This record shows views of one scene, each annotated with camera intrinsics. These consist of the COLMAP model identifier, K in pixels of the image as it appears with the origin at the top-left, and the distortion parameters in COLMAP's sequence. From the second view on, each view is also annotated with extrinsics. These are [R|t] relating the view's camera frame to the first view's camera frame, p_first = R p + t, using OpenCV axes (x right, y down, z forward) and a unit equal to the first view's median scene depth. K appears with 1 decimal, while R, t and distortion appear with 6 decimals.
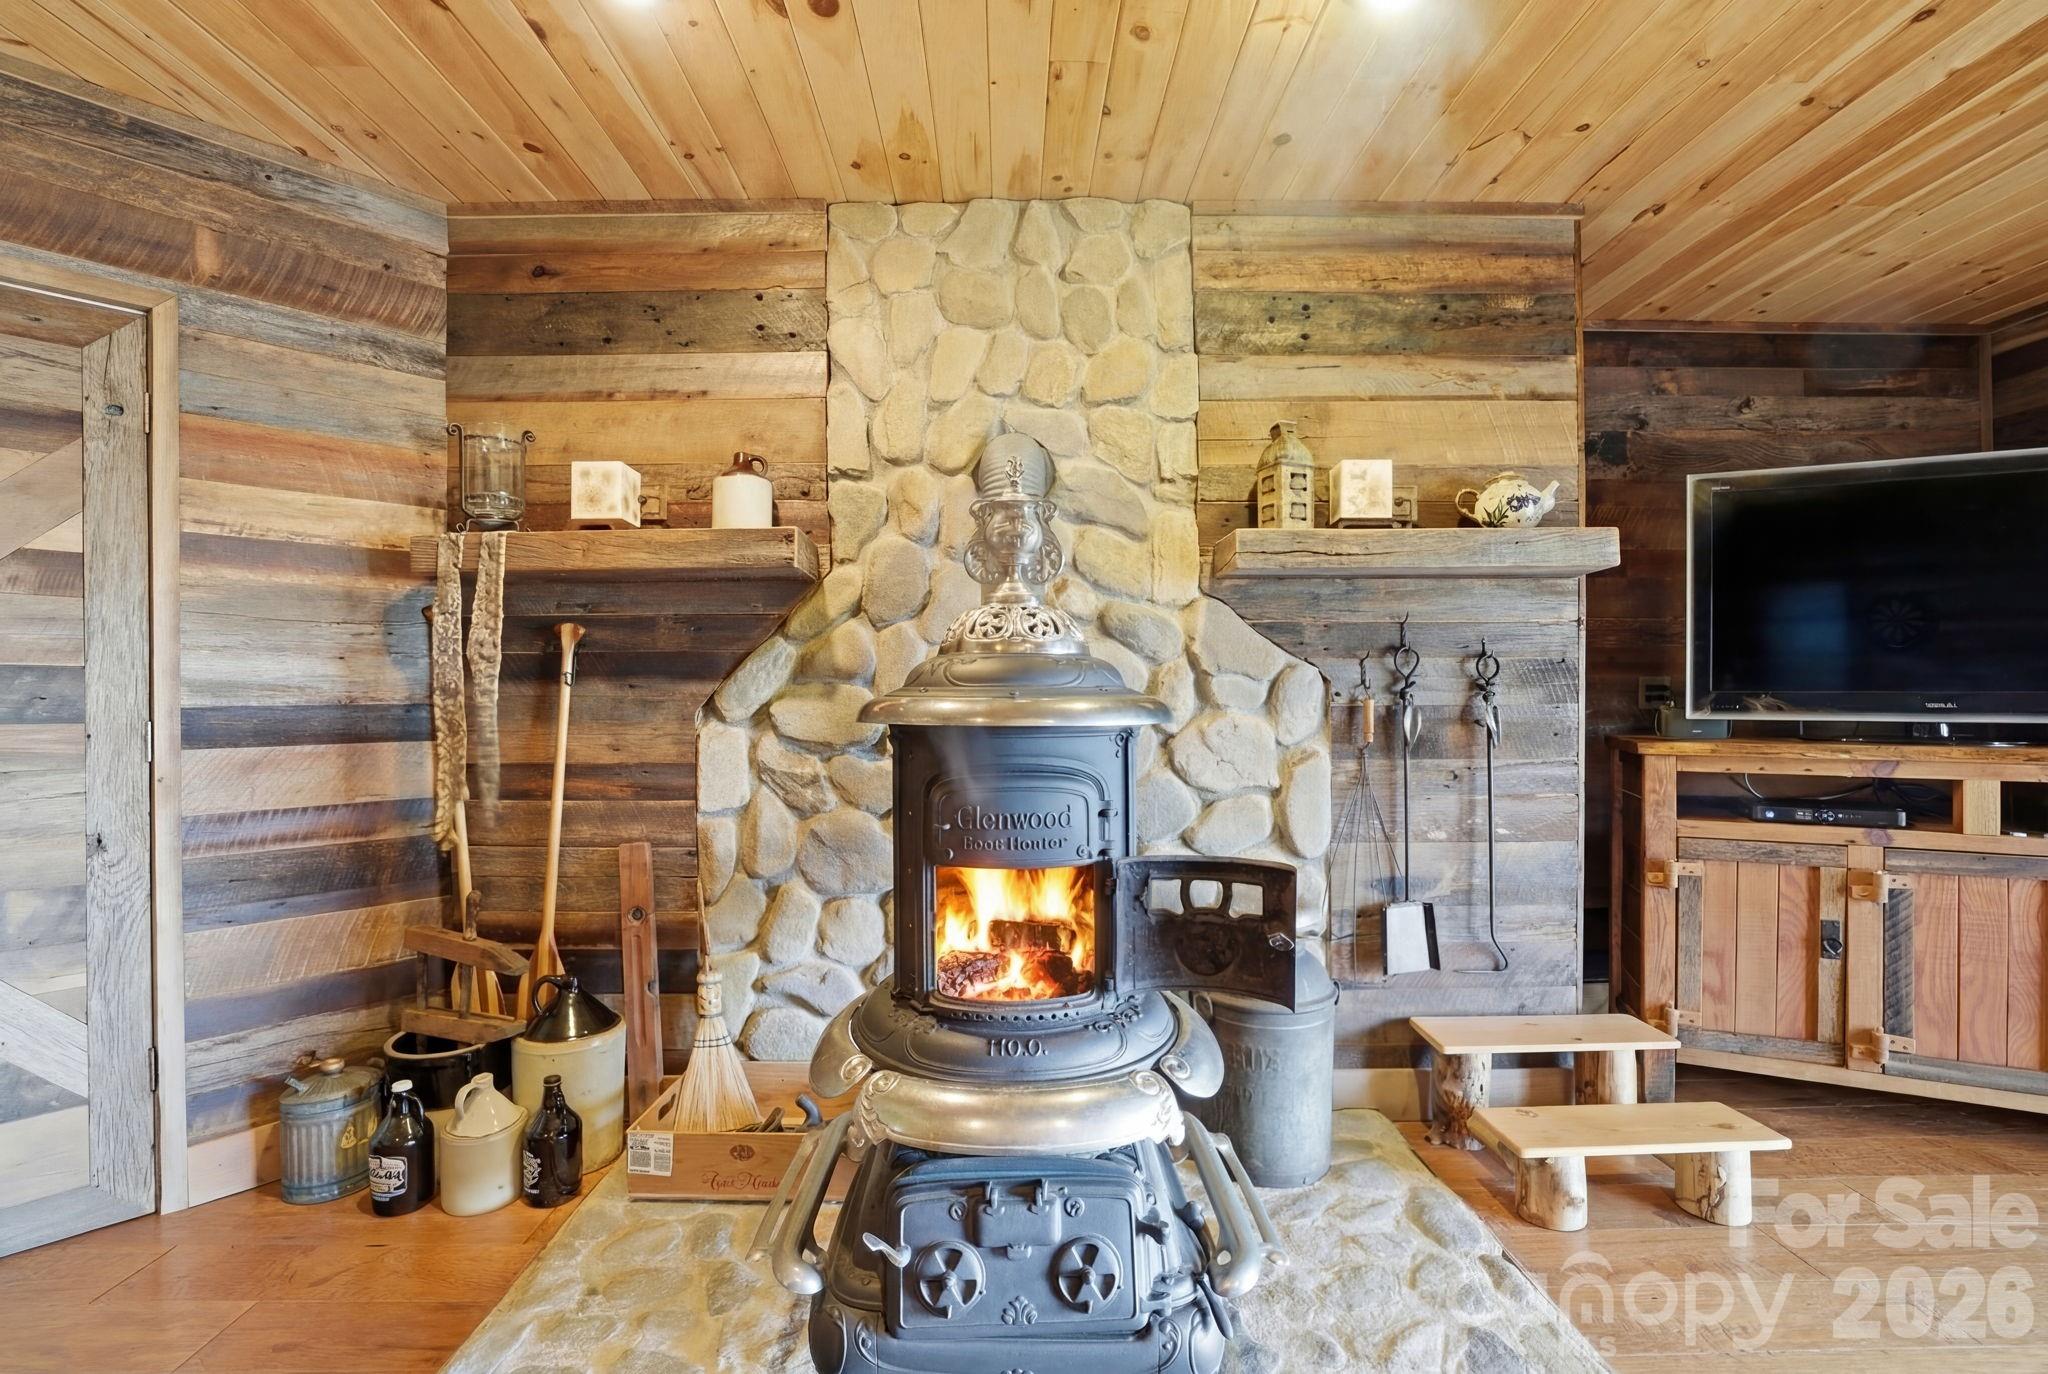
lens RADIAL K [[911.7, 0, 1017.7], [0, 911.7, 685.9], [0, 0, 1]] dist [-0.032573, 0.017804]
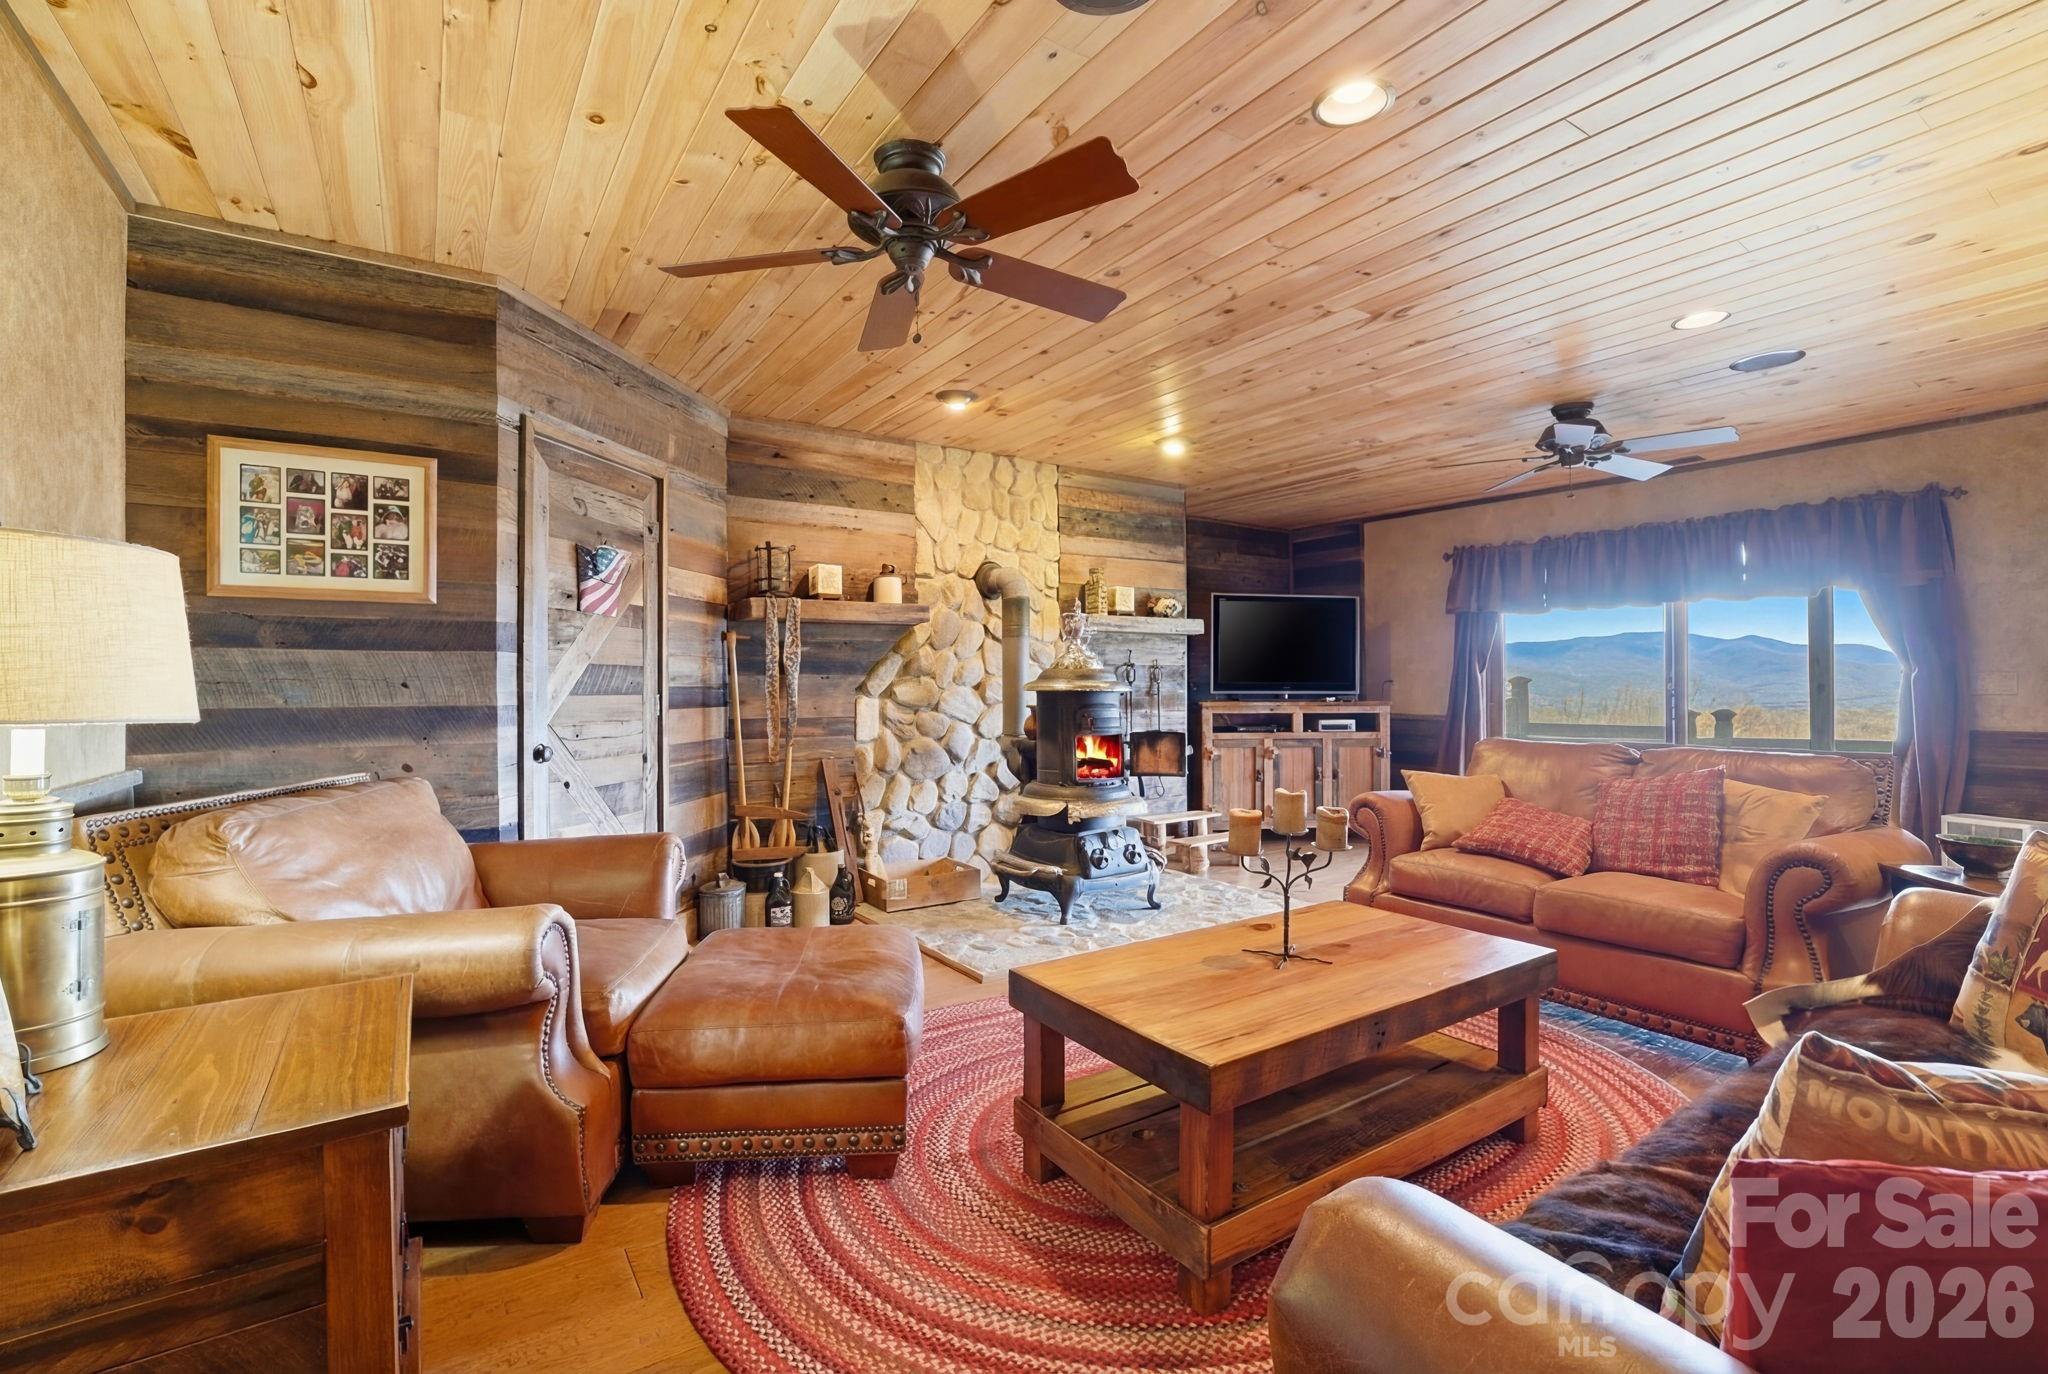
lens RADIAL K [[911.7, 0, 1017.7], [0, 911.7, 685.9], [0, 0, 1]] dist [-0.032573, 0.017804]
pose [[0.836651, 0.003751, 0.547723, -1.146933], [-0.002398, 0.999992, -0.003186, 0.023665], [-0.547731, 0.001352, 0.836654, -0.852158]]
